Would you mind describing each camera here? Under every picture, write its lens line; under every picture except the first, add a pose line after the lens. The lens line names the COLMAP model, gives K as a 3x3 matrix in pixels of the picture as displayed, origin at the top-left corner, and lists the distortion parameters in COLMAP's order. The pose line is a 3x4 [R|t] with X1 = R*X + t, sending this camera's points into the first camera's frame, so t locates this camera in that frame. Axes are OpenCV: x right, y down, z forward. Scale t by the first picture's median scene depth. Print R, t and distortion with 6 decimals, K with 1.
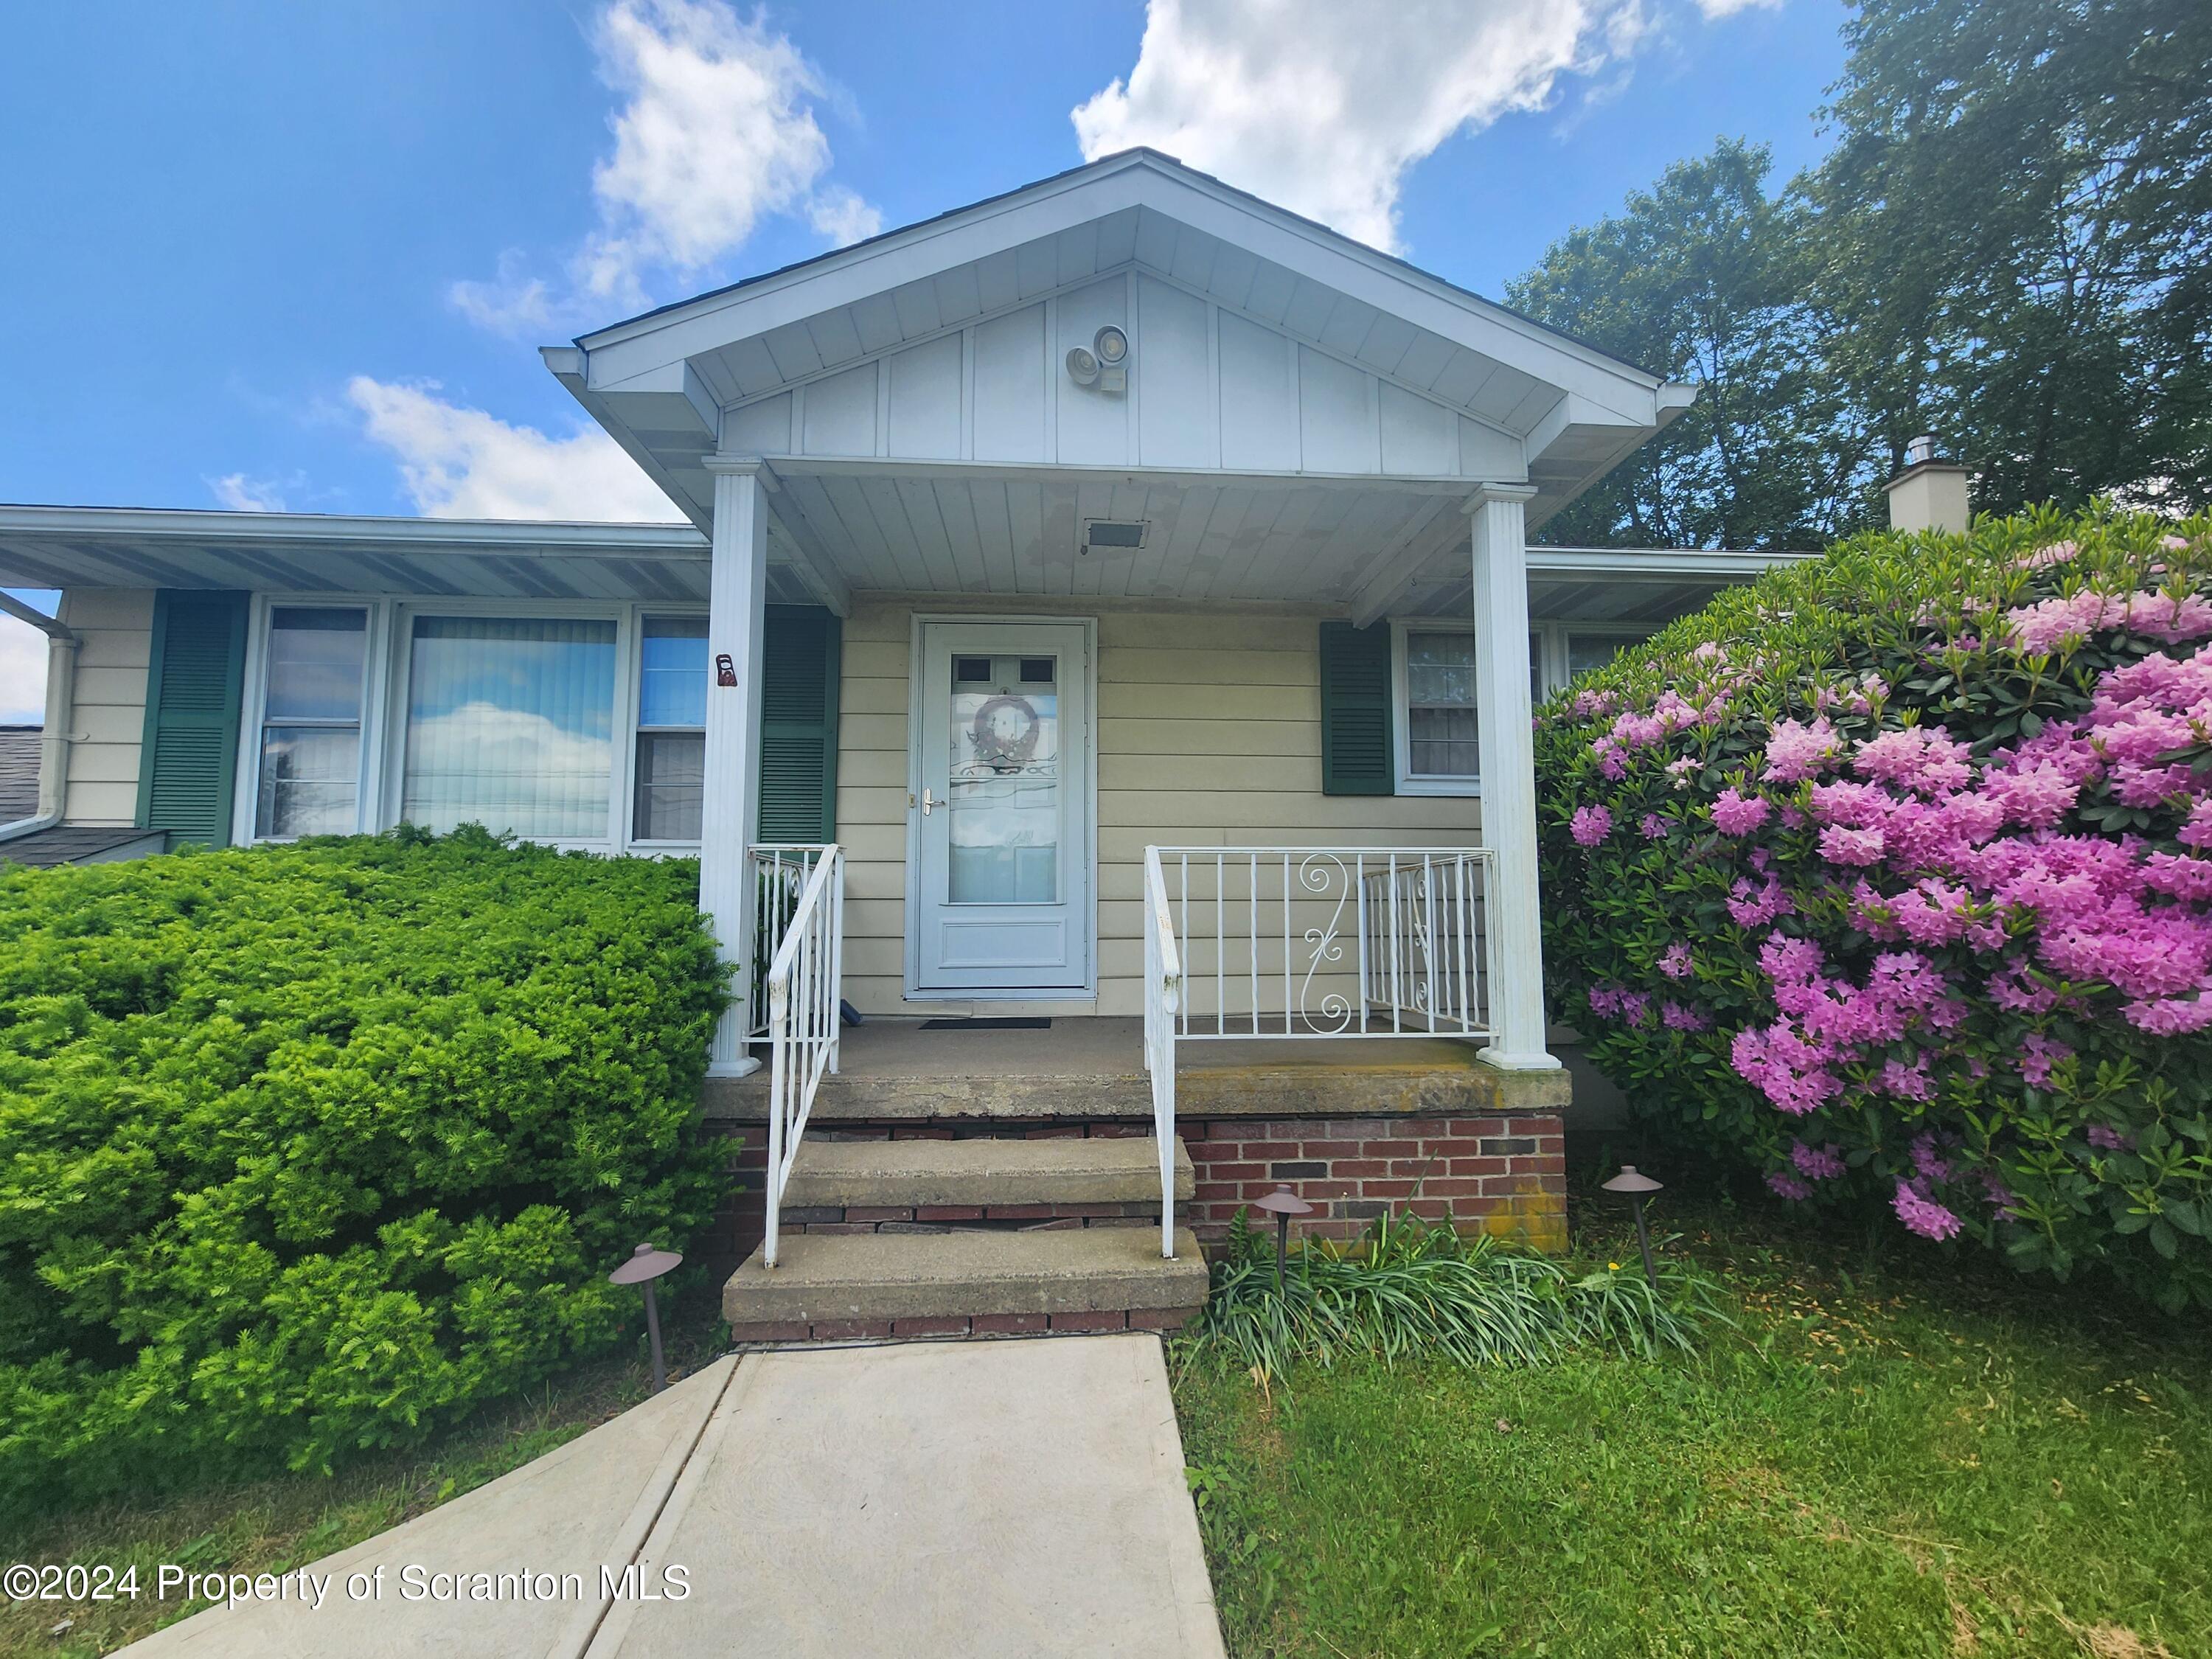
lens RADIAL K [[916.6, 0, 1098.2], [0, 916.6, 829.1], [0, 0, 1]] dist [0.000650, 0.000446]
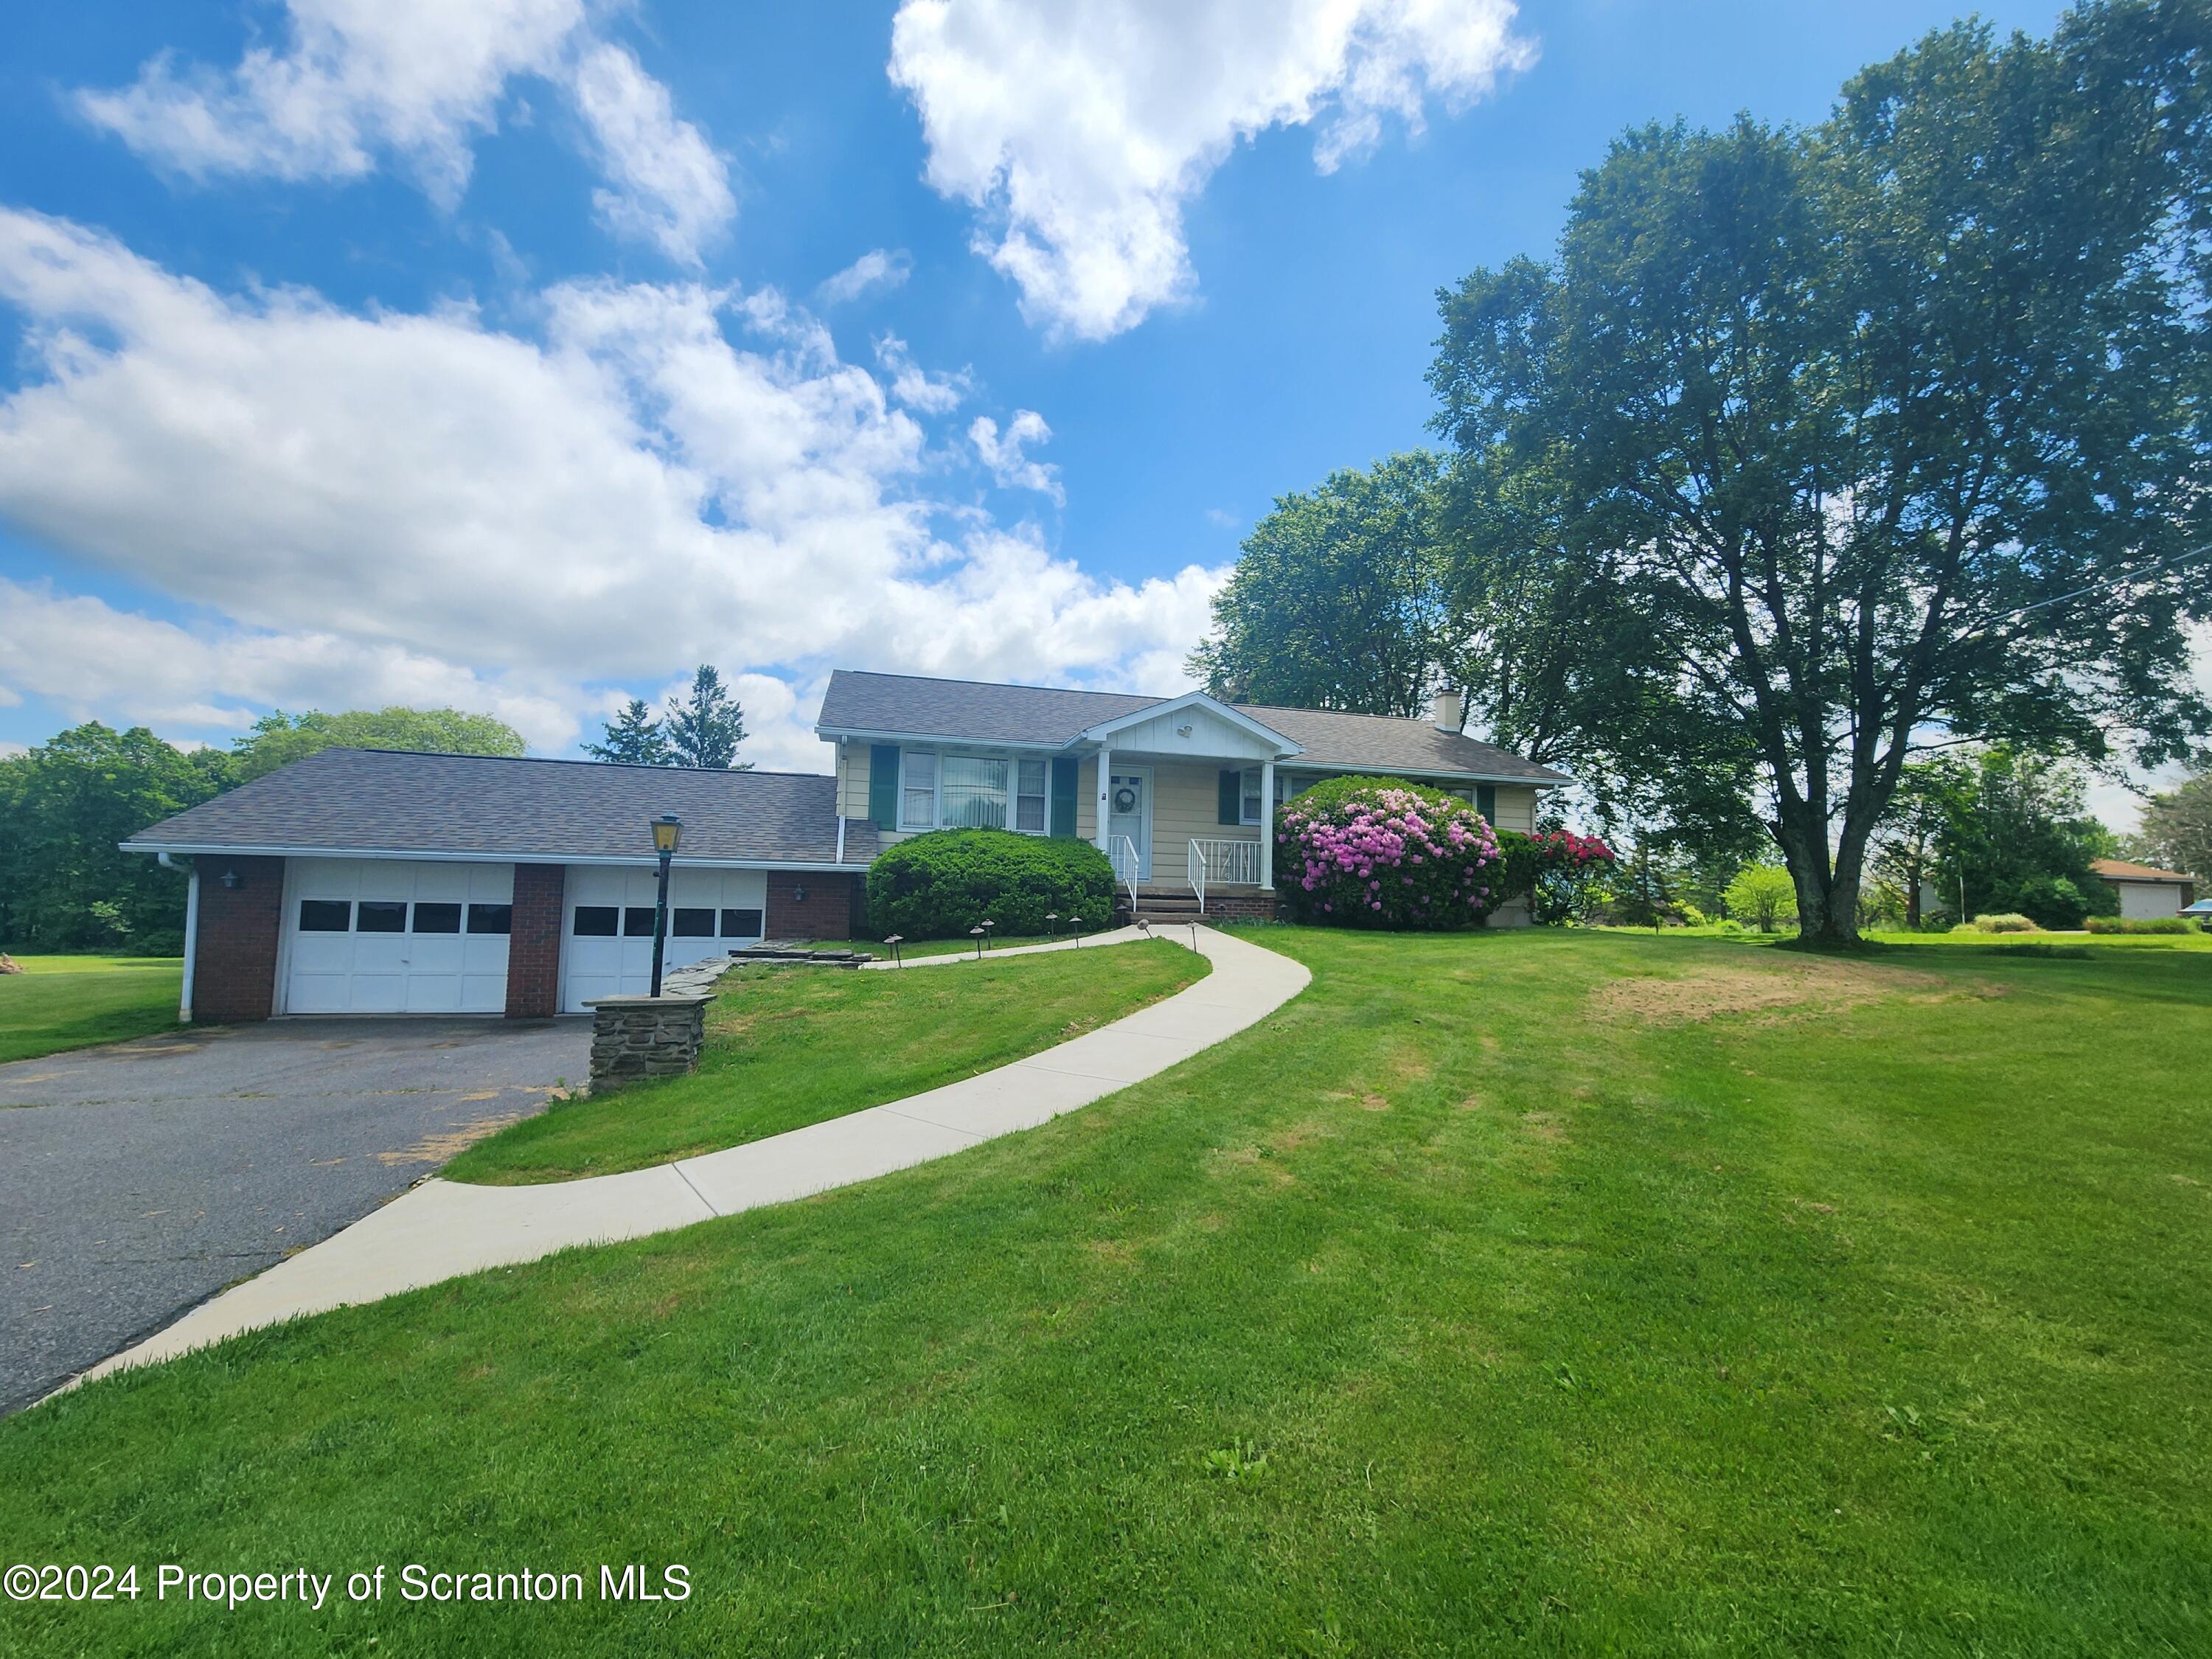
lens RADIAL K [[916.6, 0, 1098.2], [0, 916.6, 829.1], [0, 0, 1]] dist [0.000650, 0.000446]
pose [[0.979837, 0.039108, 0.195934, -1.383902], [-0.043561, 0.998880, 0.018467, -0.101431], [-0.194993, -0.026630, 0.980443, -3.614775]]
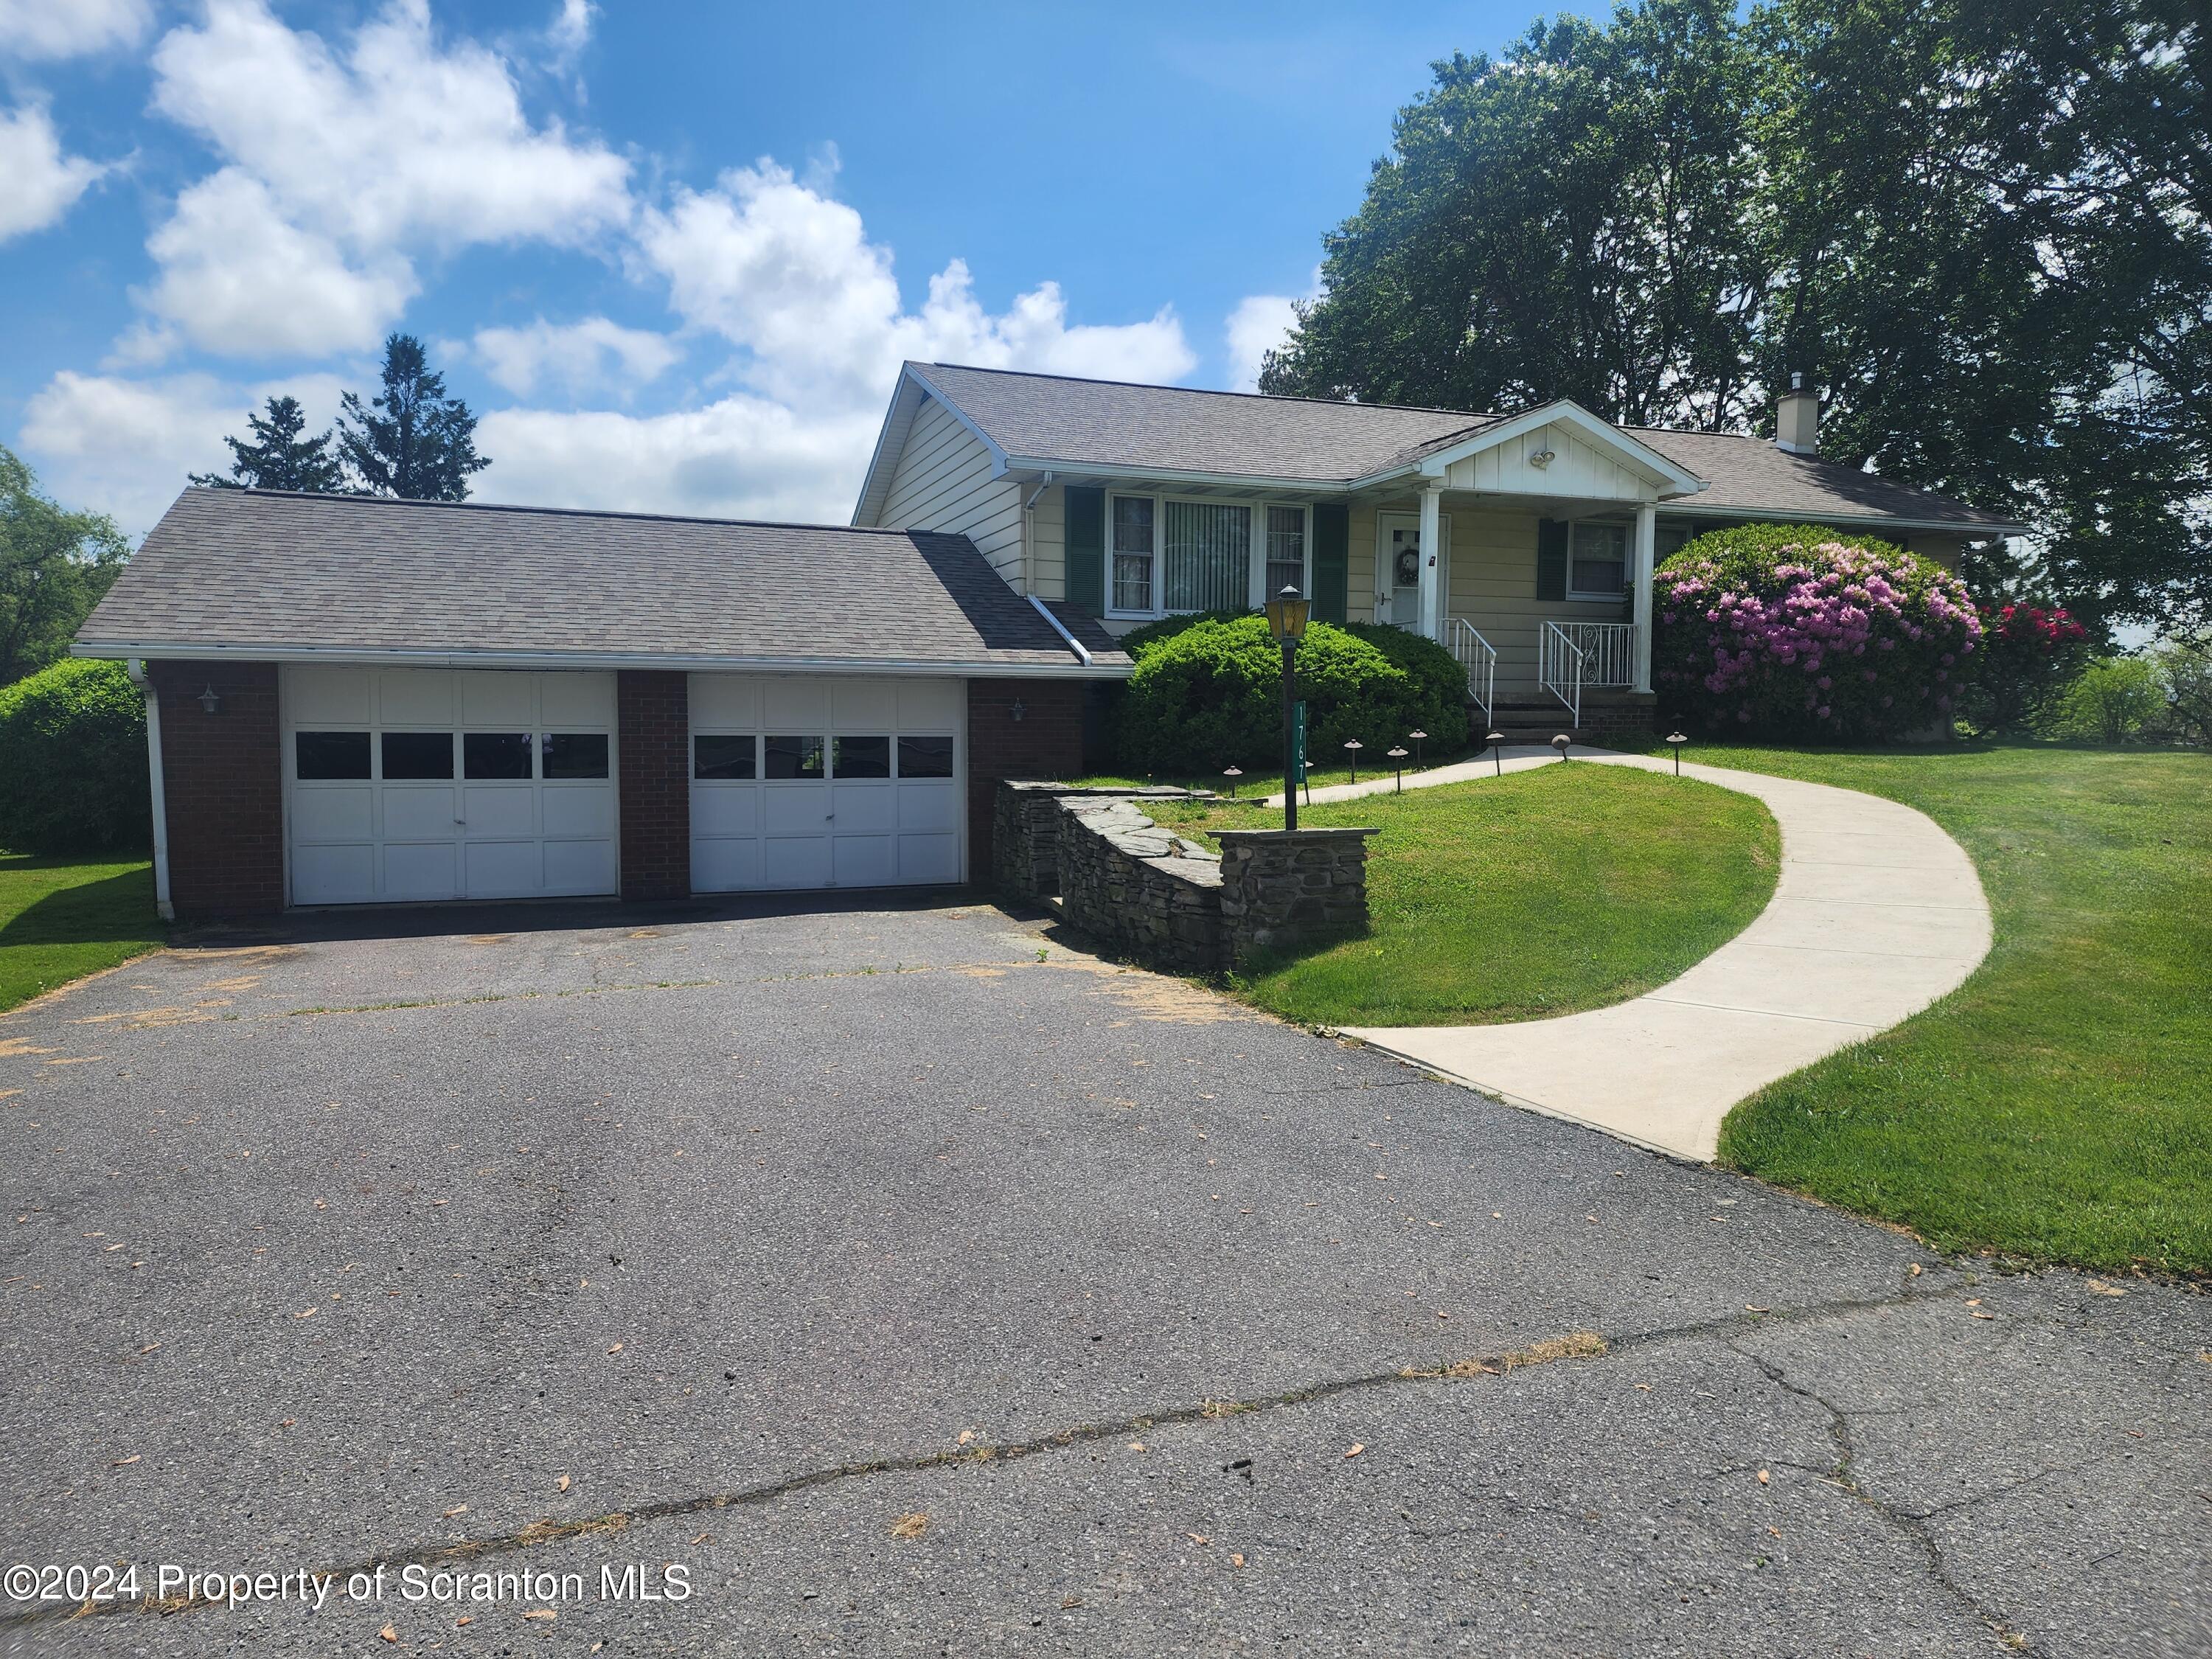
lens RADIAL K [[1494.5, 0, 1101.7], [0, 1494.5, 812.1], [0, 0, 1]] dist [0.093089, -0.089014]
pose [[0.956444, -0.011492, 0.291691, -3.117668], [-0.031813, 0.989170, 0.143287, -0.030093], [-0.290178, -0.146326, 0.945719, -3.780074]]
